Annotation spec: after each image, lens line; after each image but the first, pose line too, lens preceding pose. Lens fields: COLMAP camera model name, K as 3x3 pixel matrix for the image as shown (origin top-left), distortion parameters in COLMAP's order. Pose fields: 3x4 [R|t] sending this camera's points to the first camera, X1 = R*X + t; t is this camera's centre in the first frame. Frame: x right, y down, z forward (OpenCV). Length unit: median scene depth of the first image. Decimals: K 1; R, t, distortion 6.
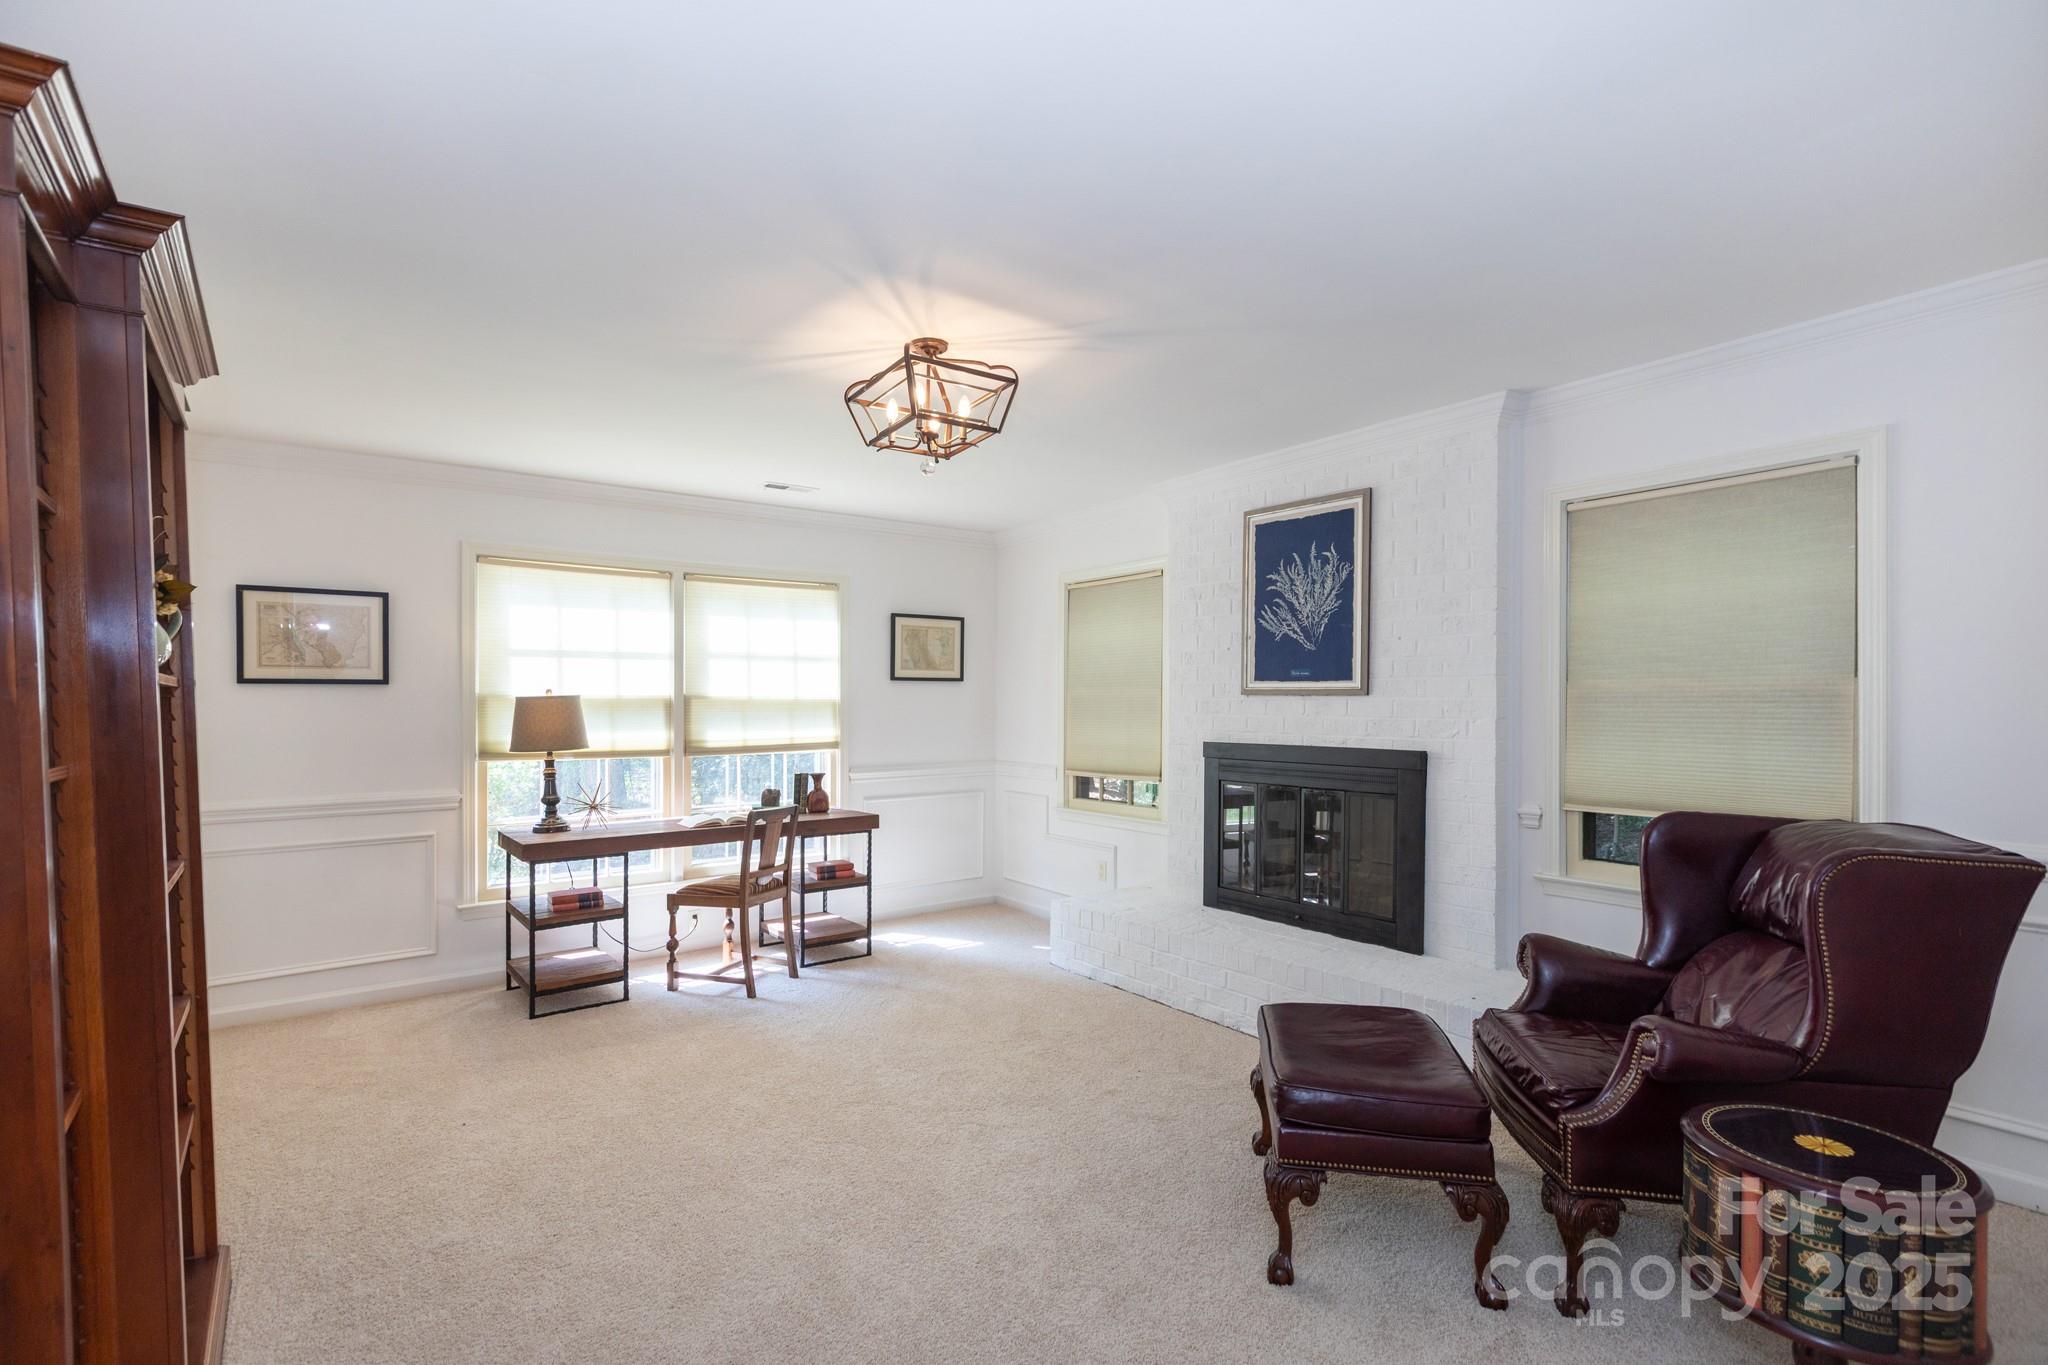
lens RADIAL K [[936.7, 0, 1030.8], [0, 936.7, 682.4], [0, 0, 1]] dist [0.011030, -0.002396]
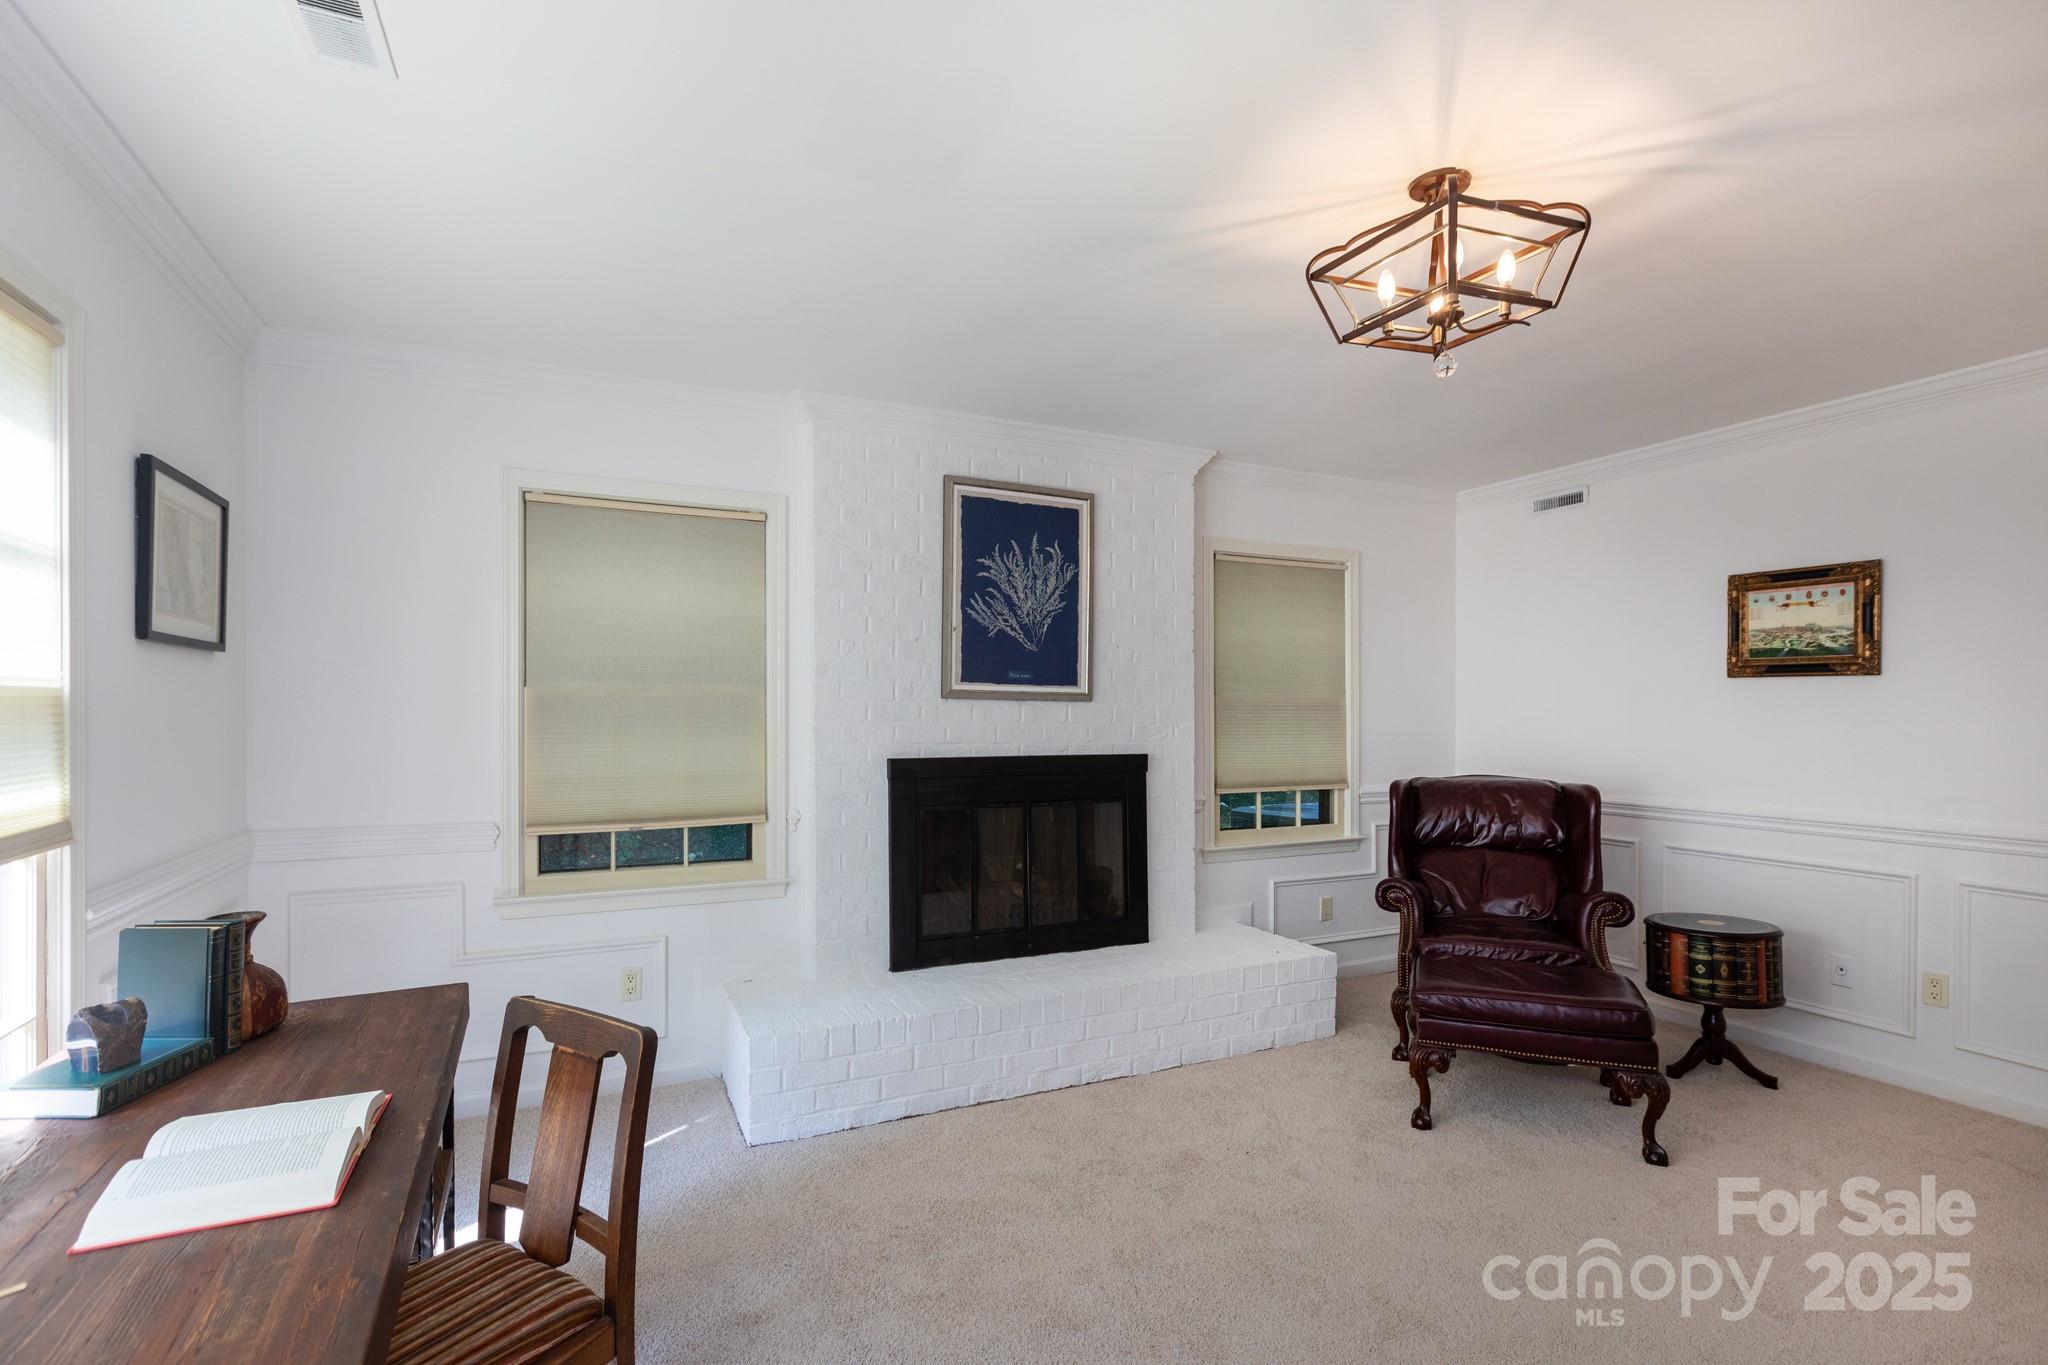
lens RADIAL K [[936.7, 0, 1025.0], [0, 936.7, 701.6], [0, 0, 1]] dist [0.011030, -0.002396]
pose [[0.220689, 0.008620, 0.975306, -0.585689], [-0.026159, 0.999654, -0.002916, 0.017646], [-0.974993, -0.024870, 0.220838, 0.789313]]
